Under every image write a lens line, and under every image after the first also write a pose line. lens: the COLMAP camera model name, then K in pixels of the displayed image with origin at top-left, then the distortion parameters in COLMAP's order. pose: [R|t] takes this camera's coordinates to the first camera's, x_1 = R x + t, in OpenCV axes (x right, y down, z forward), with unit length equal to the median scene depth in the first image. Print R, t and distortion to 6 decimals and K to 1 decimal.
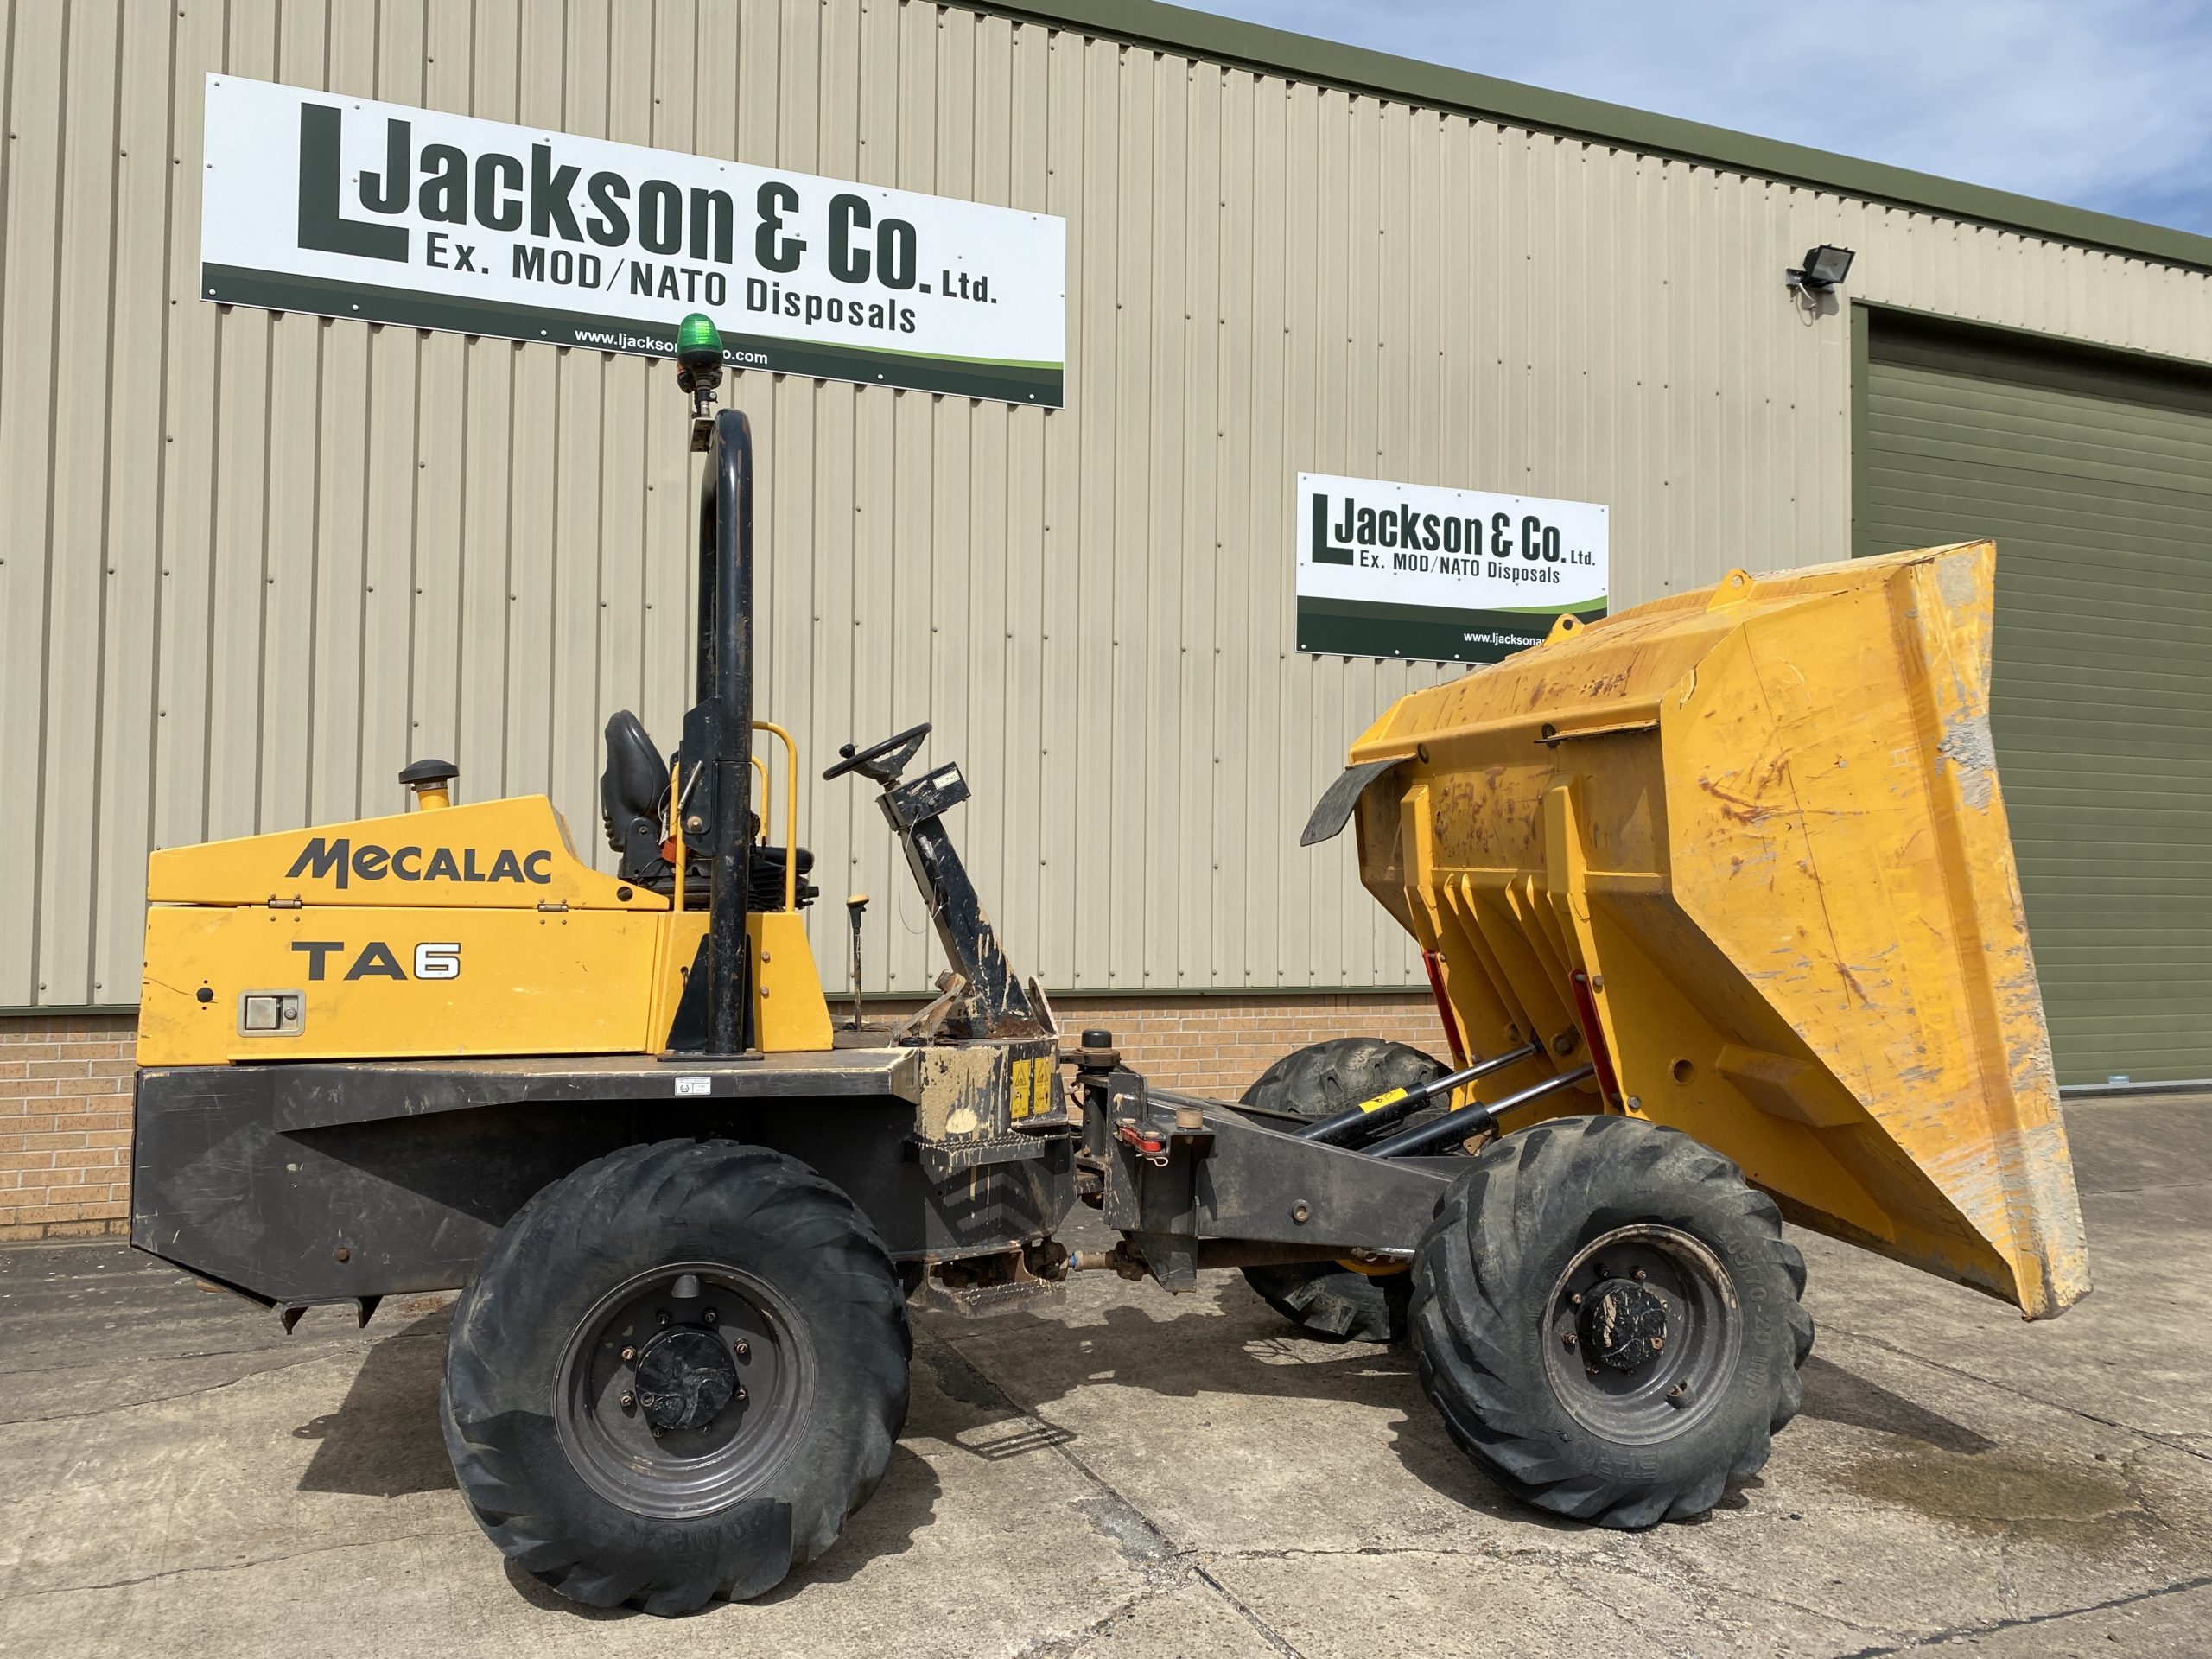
lens RADIAL K [[1684.8, 0, 1091.2], [0, 1684.8, 830.2], [0, 0, 1]] dist [0.018492, -0.013952]
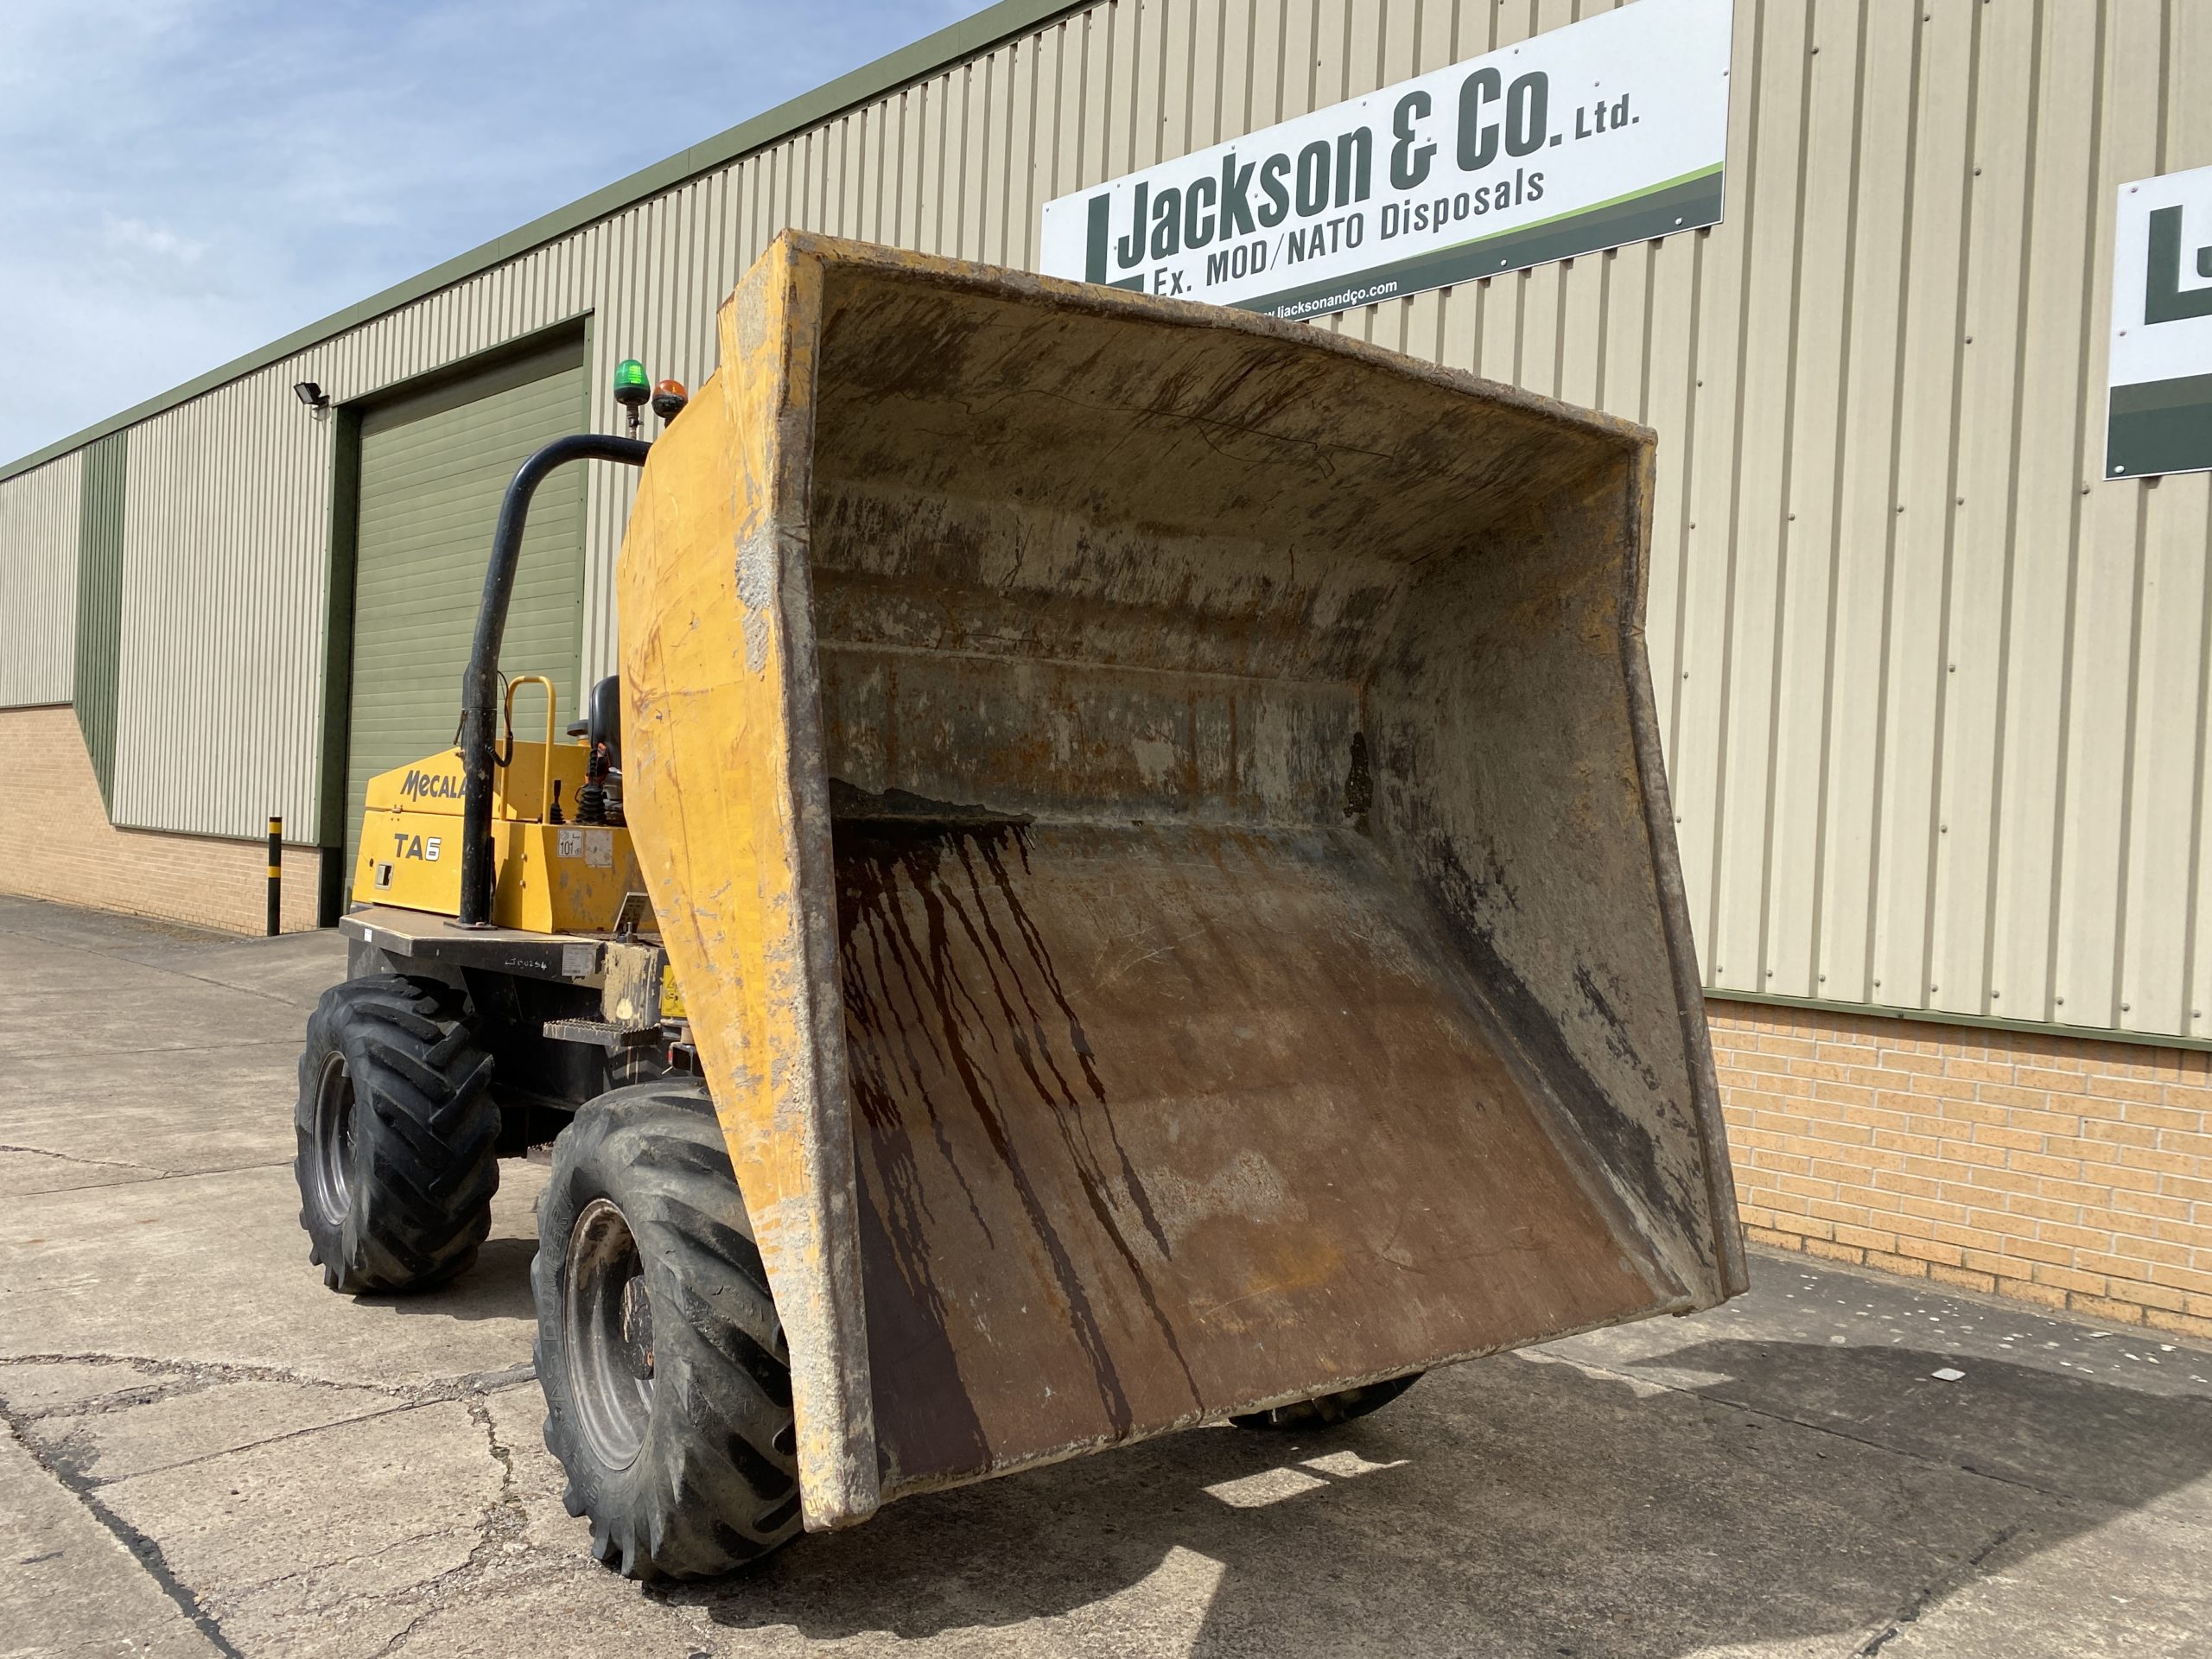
lens RADIAL K [[1694.2, 0, 1084.3], [0, 1694.2, 836.9], [0, 0, 1]] dist [0.009352, 0.003142]
pose [[0.386809, 0.012956, -0.922069, 0.644461], [-0.007237, 0.999913, 0.011014, 0.022952], [0.922132, 0.002413, 0.386869, 0.483730]]
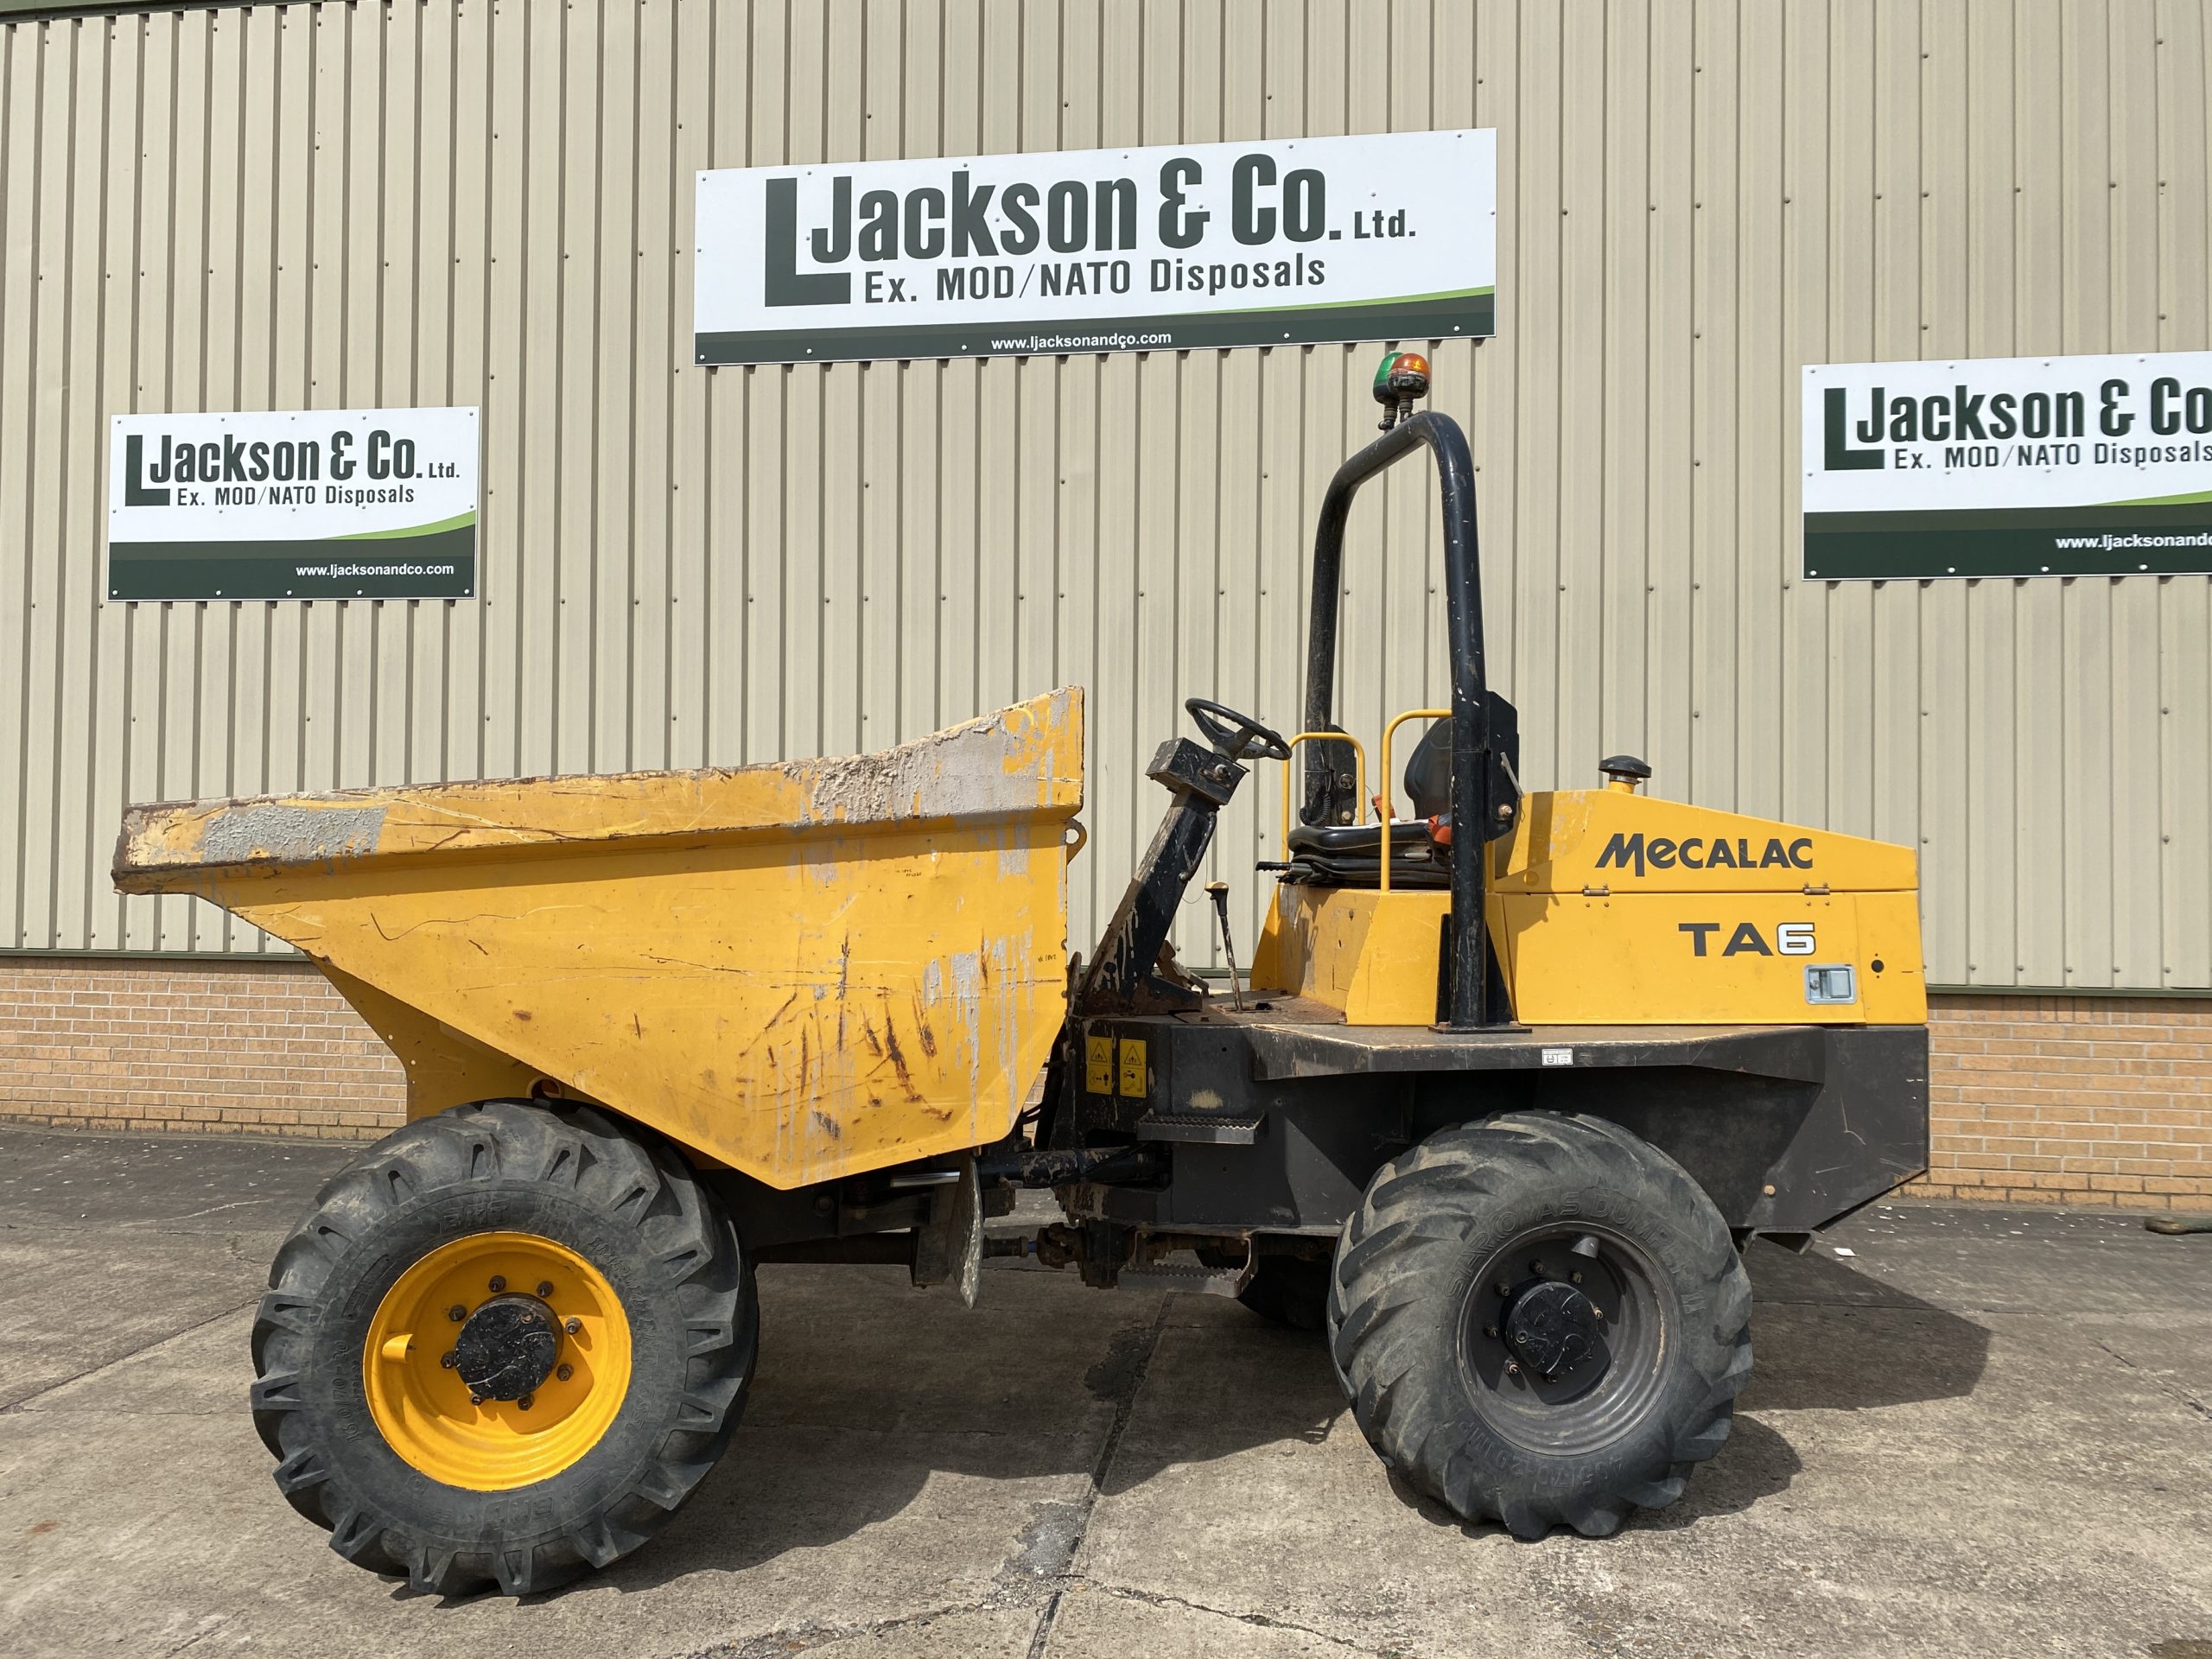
lens RADIAL K [[1685.5, 0, 1099.0], [0, 1685.5, 823.6], [0, 0, 1]] dist [0.033157, -0.028960]
pose [[0.863962, -0.012706, -0.503397, 0.282650], [0.017672, 0.999831, 0.005094, 0.004836], [0.503248, -0.013297, 0.864040, 0.108075]]
